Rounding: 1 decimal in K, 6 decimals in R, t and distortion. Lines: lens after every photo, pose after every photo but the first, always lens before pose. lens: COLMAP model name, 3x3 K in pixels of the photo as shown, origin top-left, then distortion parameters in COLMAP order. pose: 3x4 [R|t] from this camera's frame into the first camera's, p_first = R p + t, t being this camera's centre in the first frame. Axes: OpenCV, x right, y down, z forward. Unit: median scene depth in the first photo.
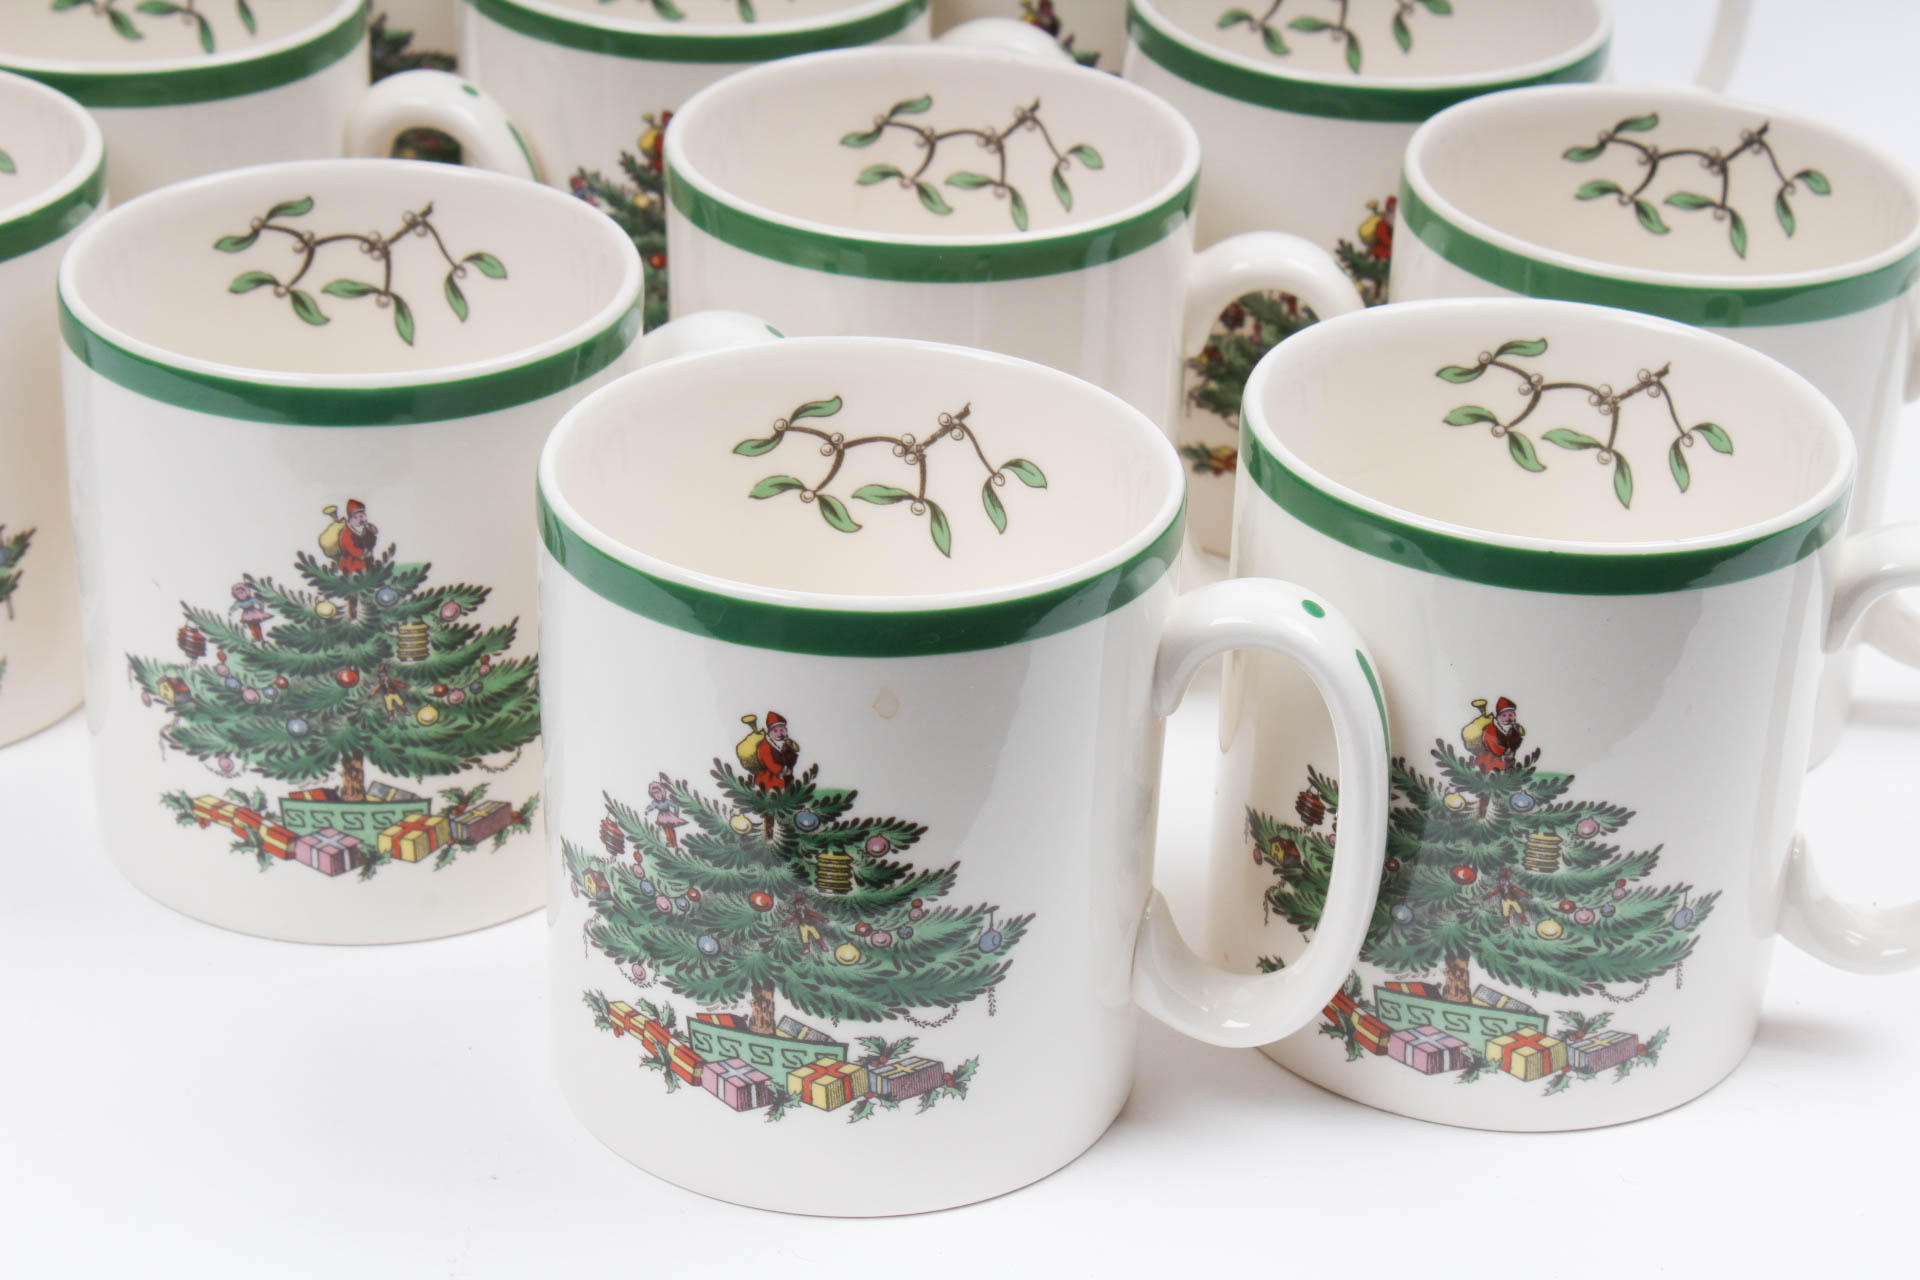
lens RADIAL K [[4358.2, 0, 960.0], [0, 4358.2, 640.0], [0, 0, 1]] dist [0.065182, 0.220267]
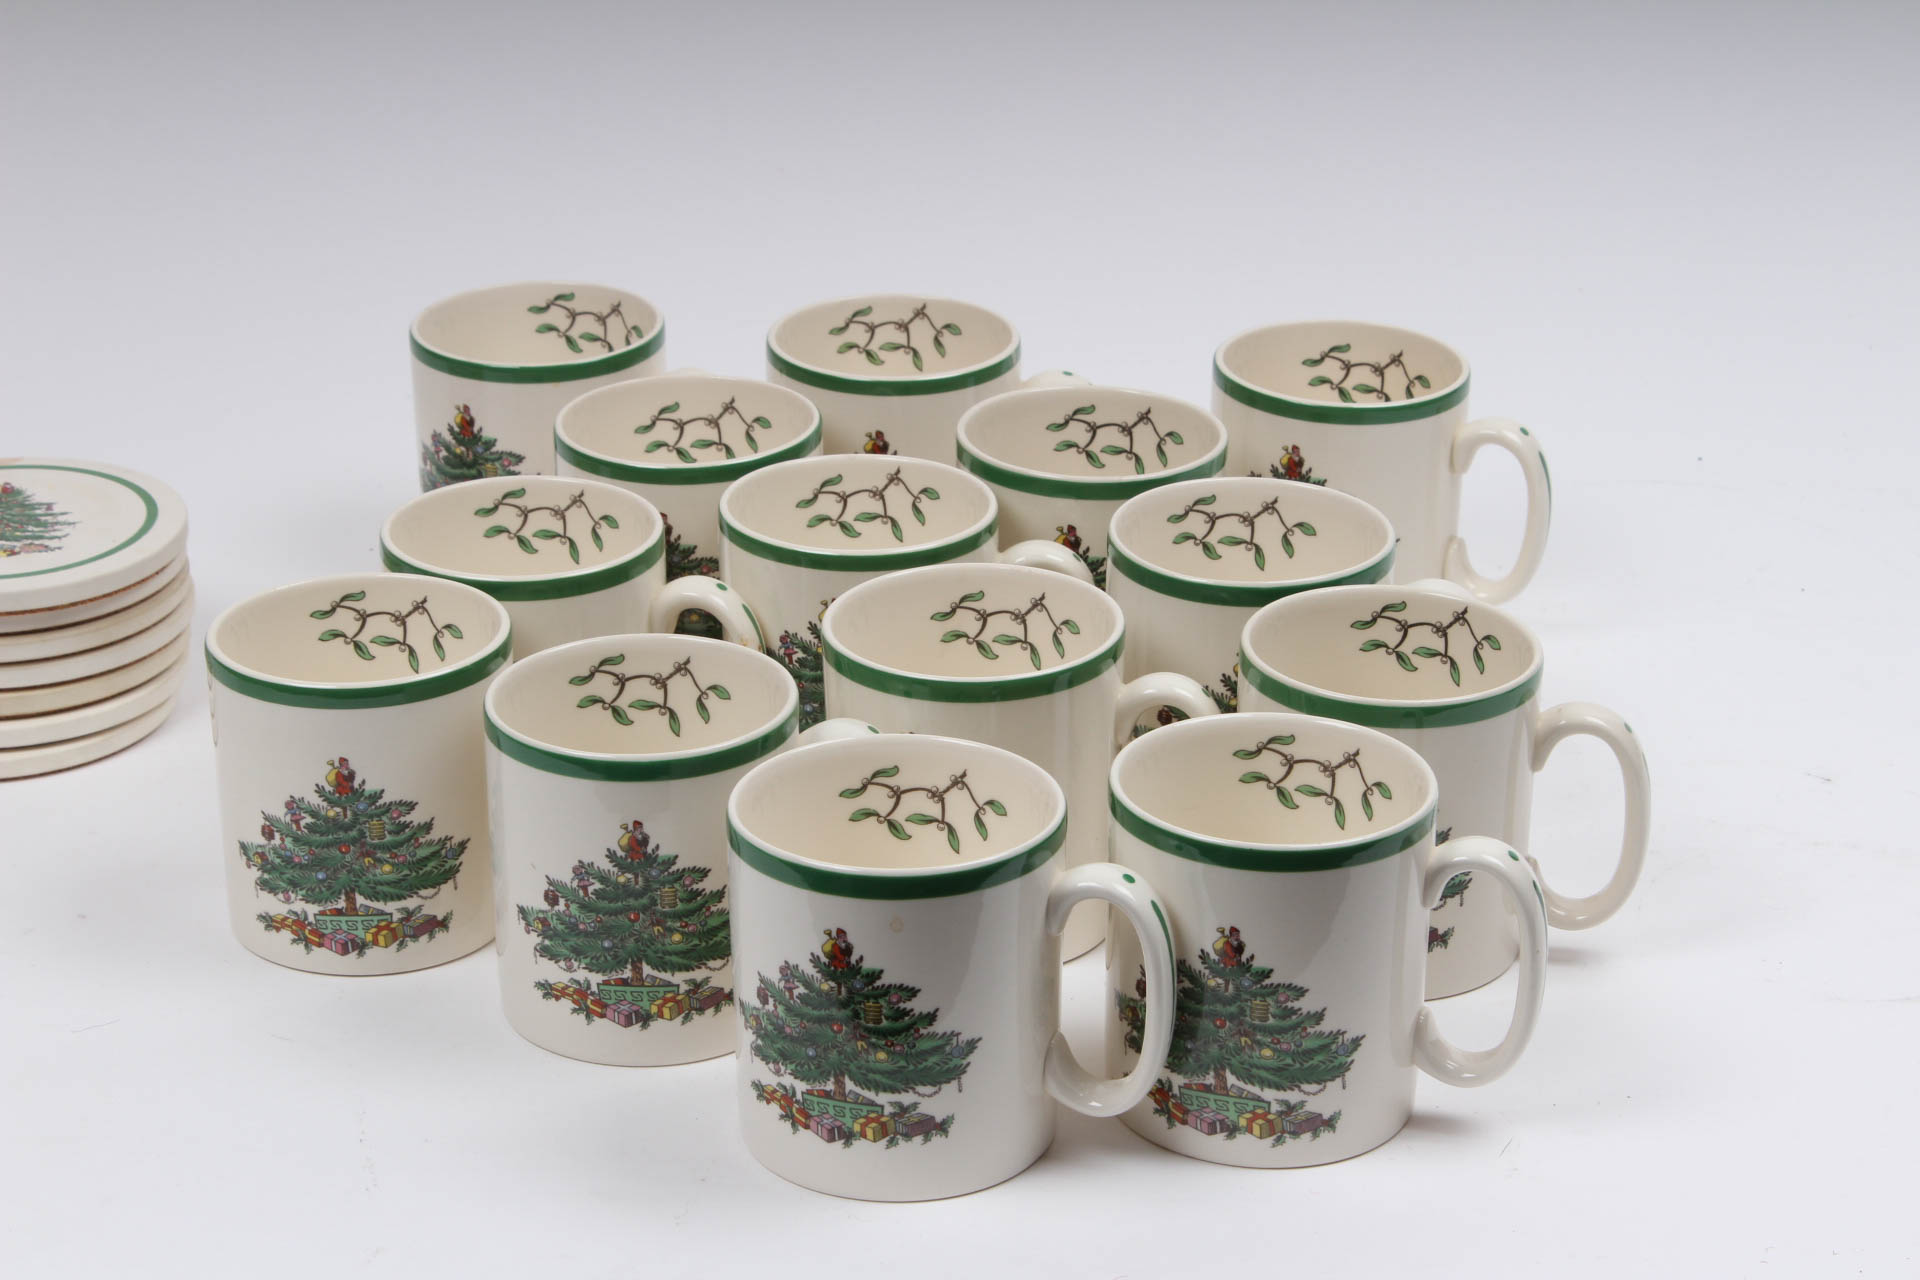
lens RADIAL K [[4358.2, 0, 960.0], [0, 4358.2, 640.0], [0, 0, 1]] dist [0.065182, 0.220267]
pose [[0.995470, -0.000287, -0.095079, 0.176805], [-0.007458, 0.996678, -0.081097, 0.041216], [0.094786, 0.081439, 0.992161, -0.848745]]
